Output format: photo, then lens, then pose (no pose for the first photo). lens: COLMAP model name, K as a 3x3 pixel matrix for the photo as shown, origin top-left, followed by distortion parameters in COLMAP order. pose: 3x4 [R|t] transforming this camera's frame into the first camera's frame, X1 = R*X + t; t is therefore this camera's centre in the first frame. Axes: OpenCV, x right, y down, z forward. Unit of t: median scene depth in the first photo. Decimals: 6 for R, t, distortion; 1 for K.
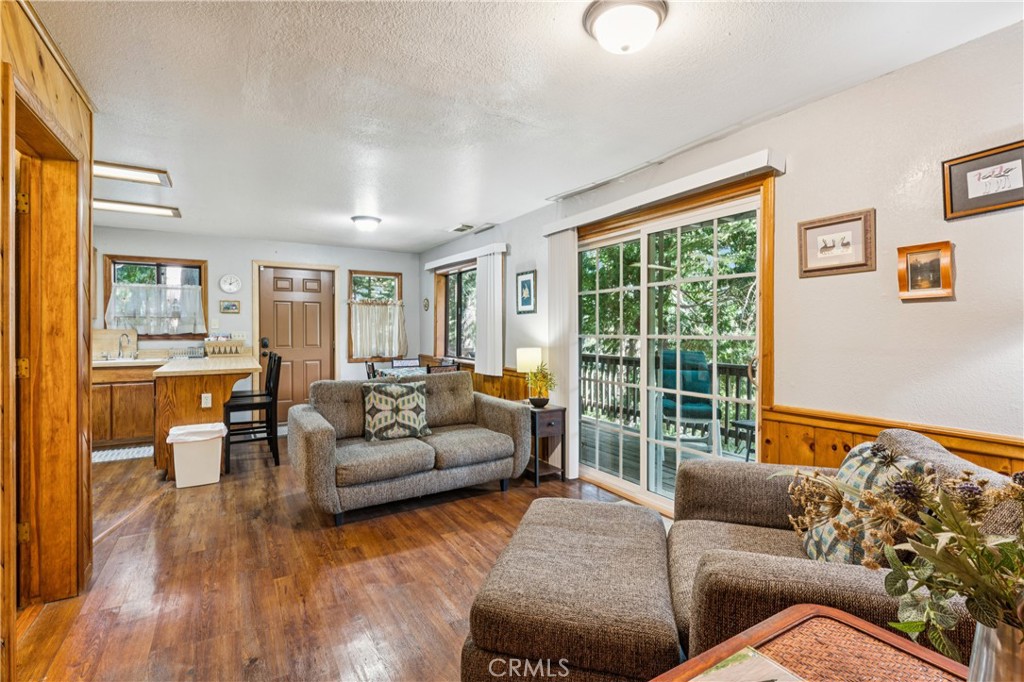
lens RADIAL K [[458.1, 0, 519.7], [0, 458.1, 335.6], [0, 0, 1]] dist [-0.009737, -0.001449]
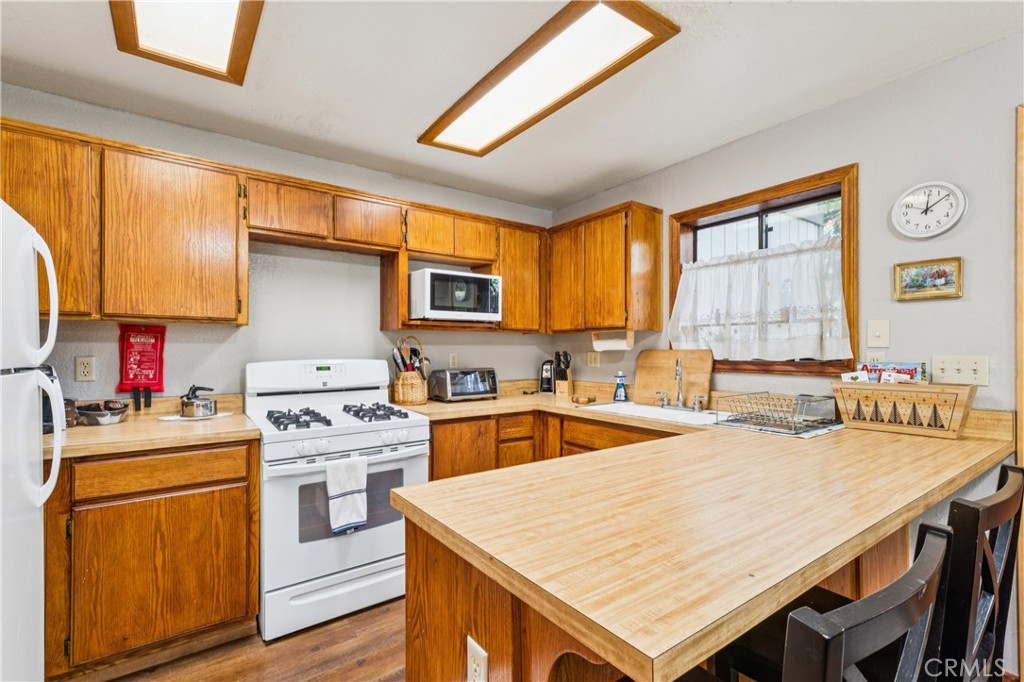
lens RADIAL K [[458.1, 0, 517.3], [0, 458.1, 346.1], [0, 0, 1]] dist [-0.009737, -0.001449]
pose [[0.041212, -0.003194, -0.999145, -0.347593], [-0.002125, 0.999992, -0.003284, -0.015437], [0.999148, 0.002259, 0.041205, 0.754655]]
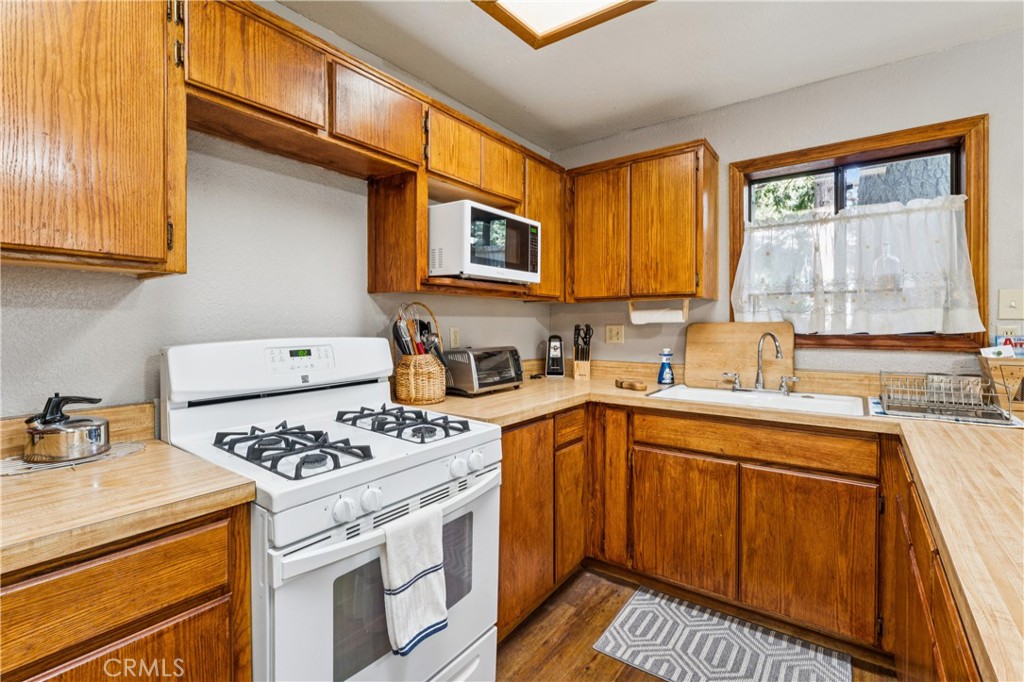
lens RADIAL K [[458.1, 0, 504.2], [0, 458.1, 326.8], [0, 0, 1]] dist [-0.009737, -0.001449]
pose [[0.338240, 0.010253, -0.941004, -0.524004], [-0.002553, 0.999947, 0.009977, -0.012759], [0.941056, -0.000972, 0.338249, 0.591540]]
